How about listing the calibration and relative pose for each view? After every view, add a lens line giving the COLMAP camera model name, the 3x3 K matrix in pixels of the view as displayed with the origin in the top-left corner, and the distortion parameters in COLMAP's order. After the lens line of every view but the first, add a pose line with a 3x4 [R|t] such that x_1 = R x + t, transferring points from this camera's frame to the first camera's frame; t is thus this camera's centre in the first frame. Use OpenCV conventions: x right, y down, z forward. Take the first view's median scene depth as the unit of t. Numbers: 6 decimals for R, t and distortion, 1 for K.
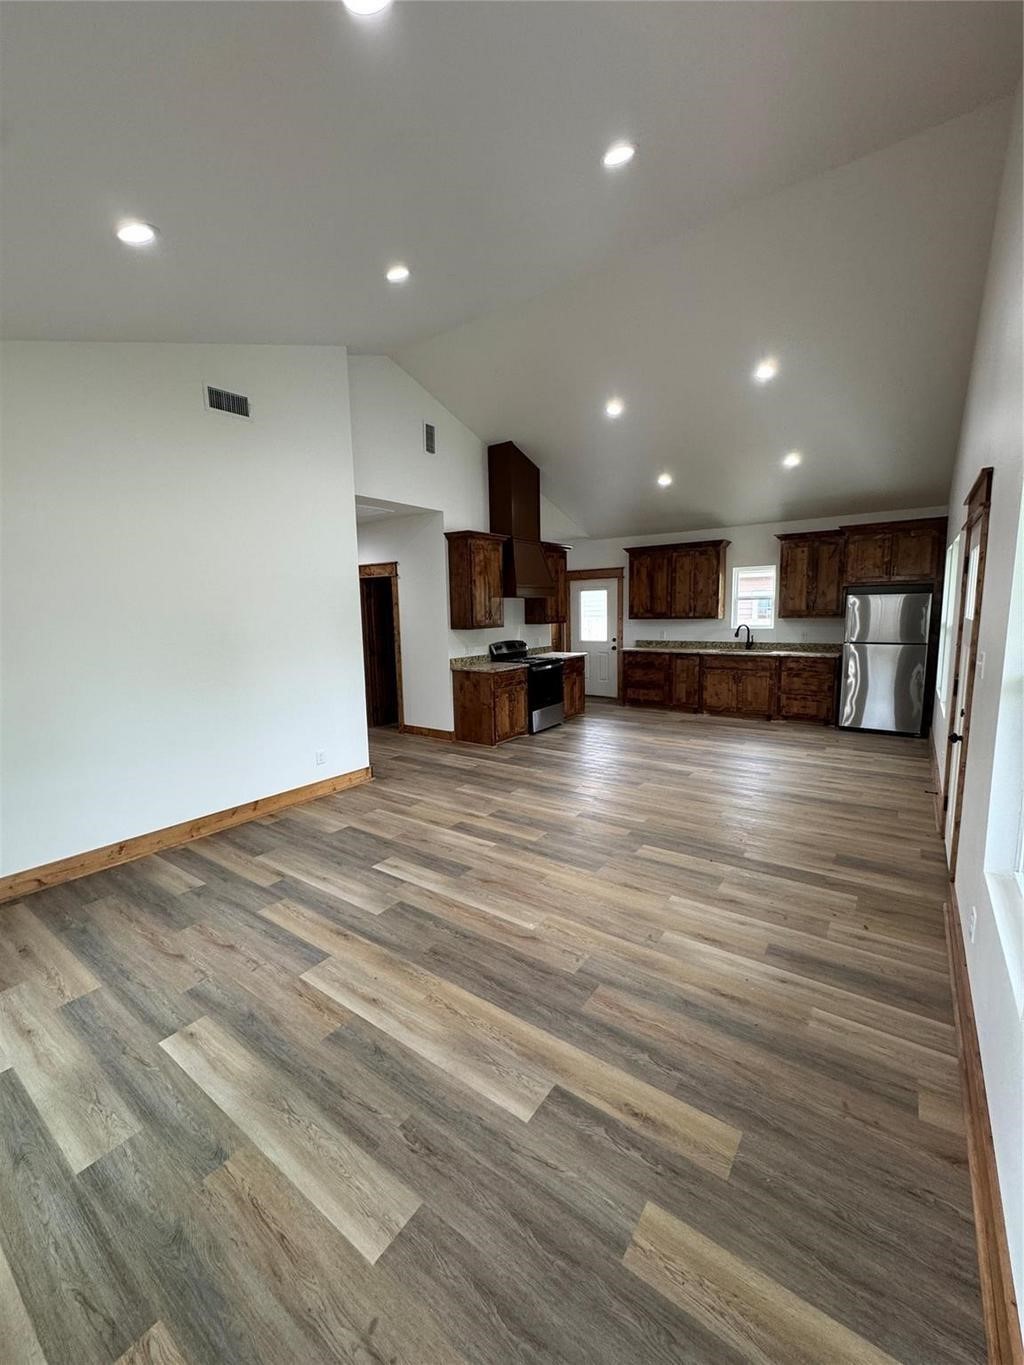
lens RADIAL K [[543.0, 0, 512.0], [0, 543.0, 682.5], [0, 0, 1]] dist [-0.002159, -0.000451]
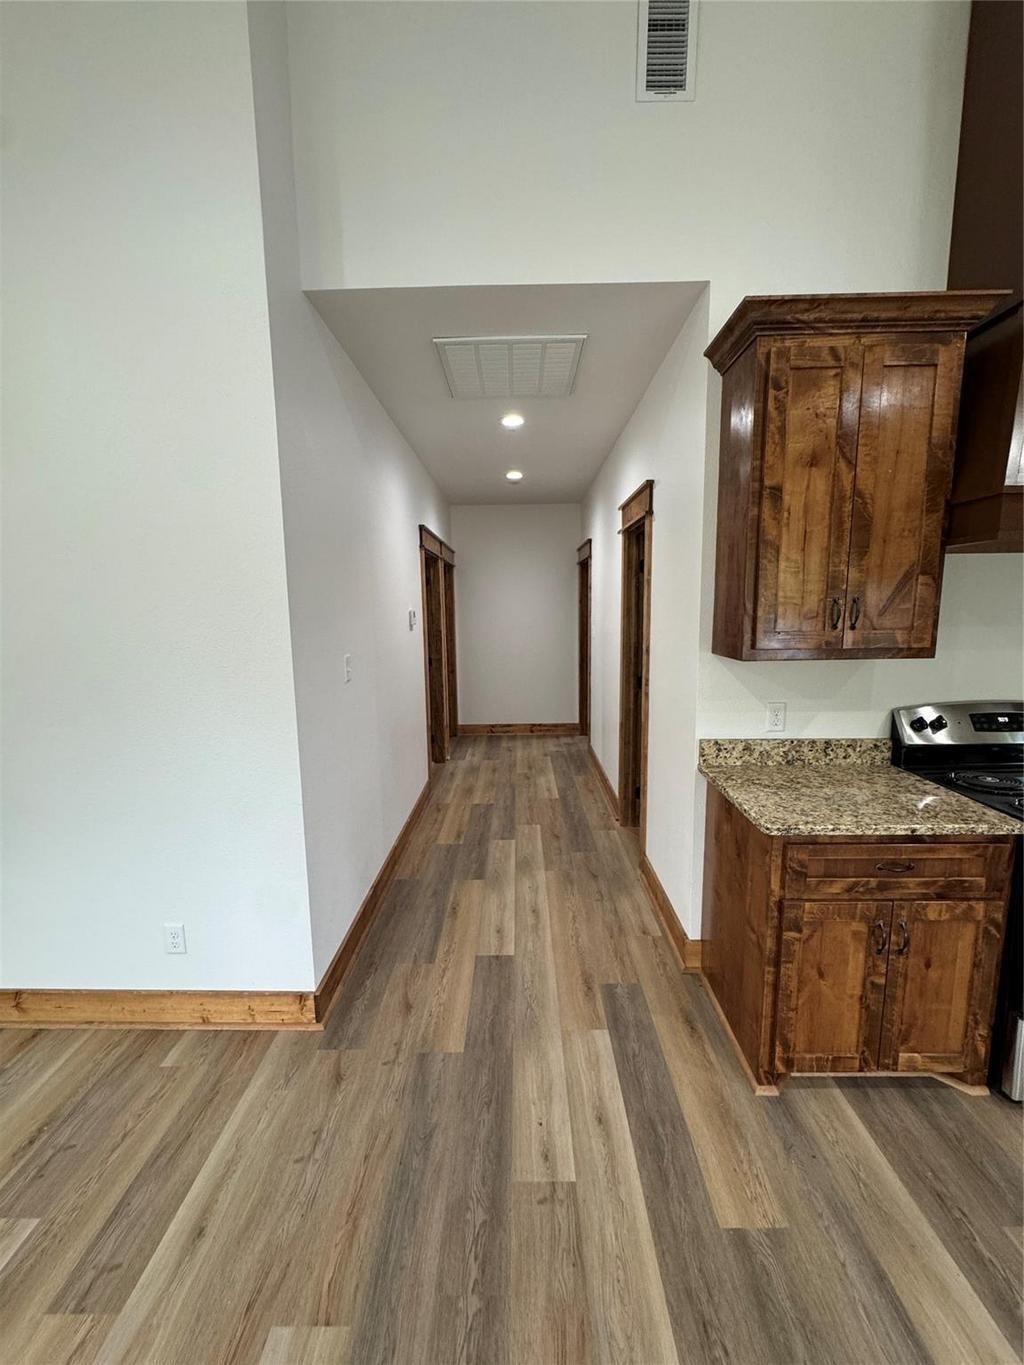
lens RADIAL K [[543.0, 0, 512.0], [0, 543.0, 682.5], [0, 0, 1]] dist [-0.002159, -0.000451]
pose [[0.576325, 0.128410, -0.807069, 0.104737], [-0.110813, 0.990736, 0.078501, -0.110607], [0.809673, 0.044192, 0.585215, 0.843418]]
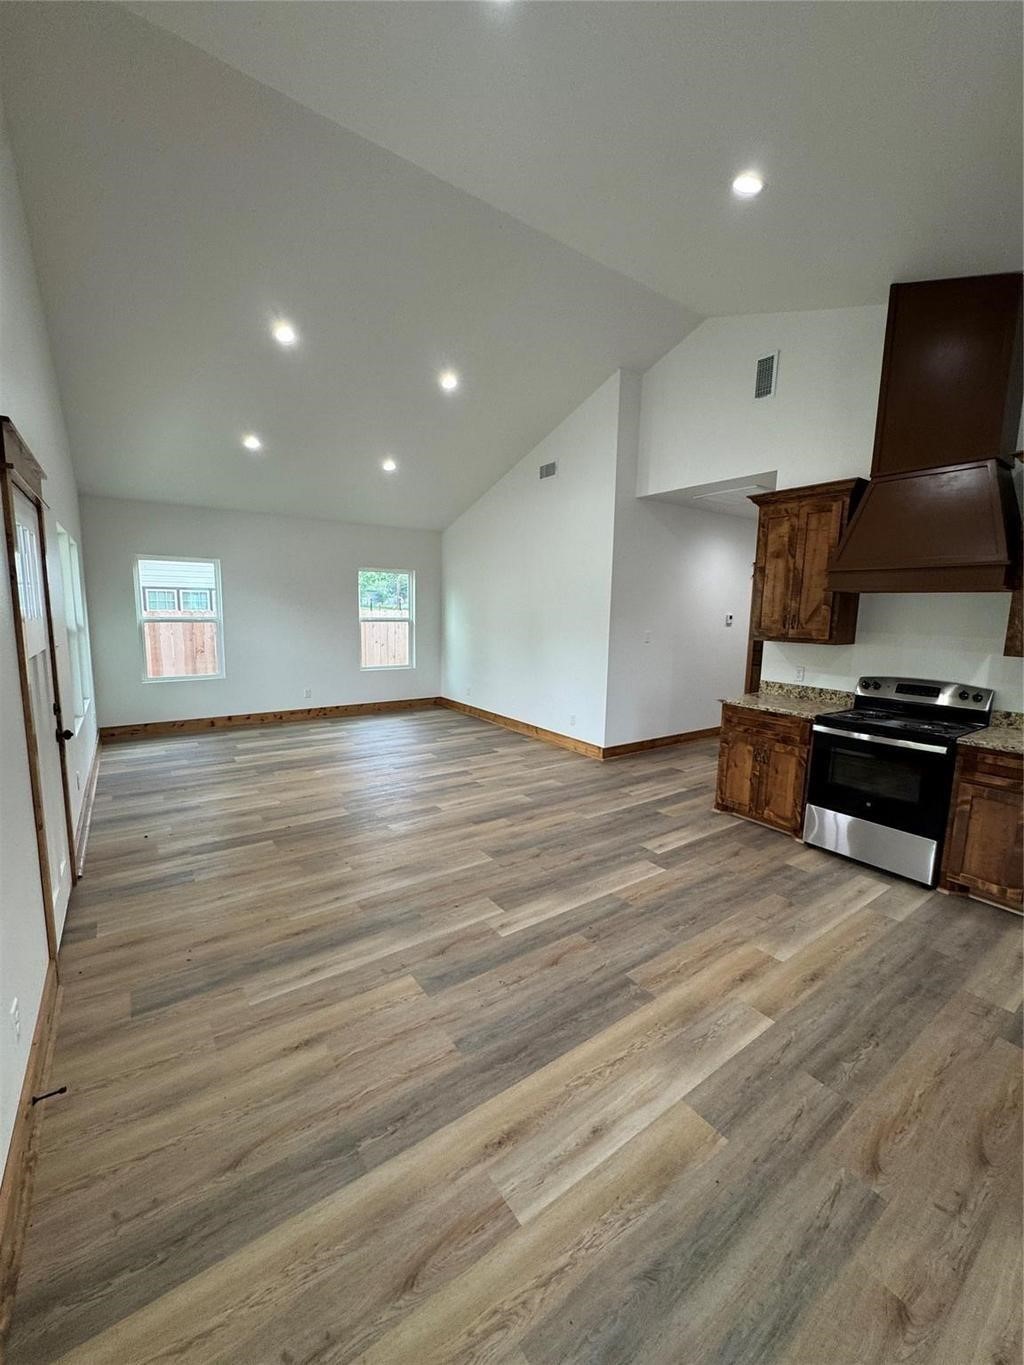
lens RADIAL K [[543.0, 0, 512.0], [0, 543.0, 682.5], [0, 0, 1]] dist [-0.002159, -0.000451]
pose [[-0.320463, 0.147773, -0.935664, 0.779428], [-0.142902, 0.968911, 0.201968, -0.163727], [0.936420, 0.198431, -0.289383, 1.077105]]
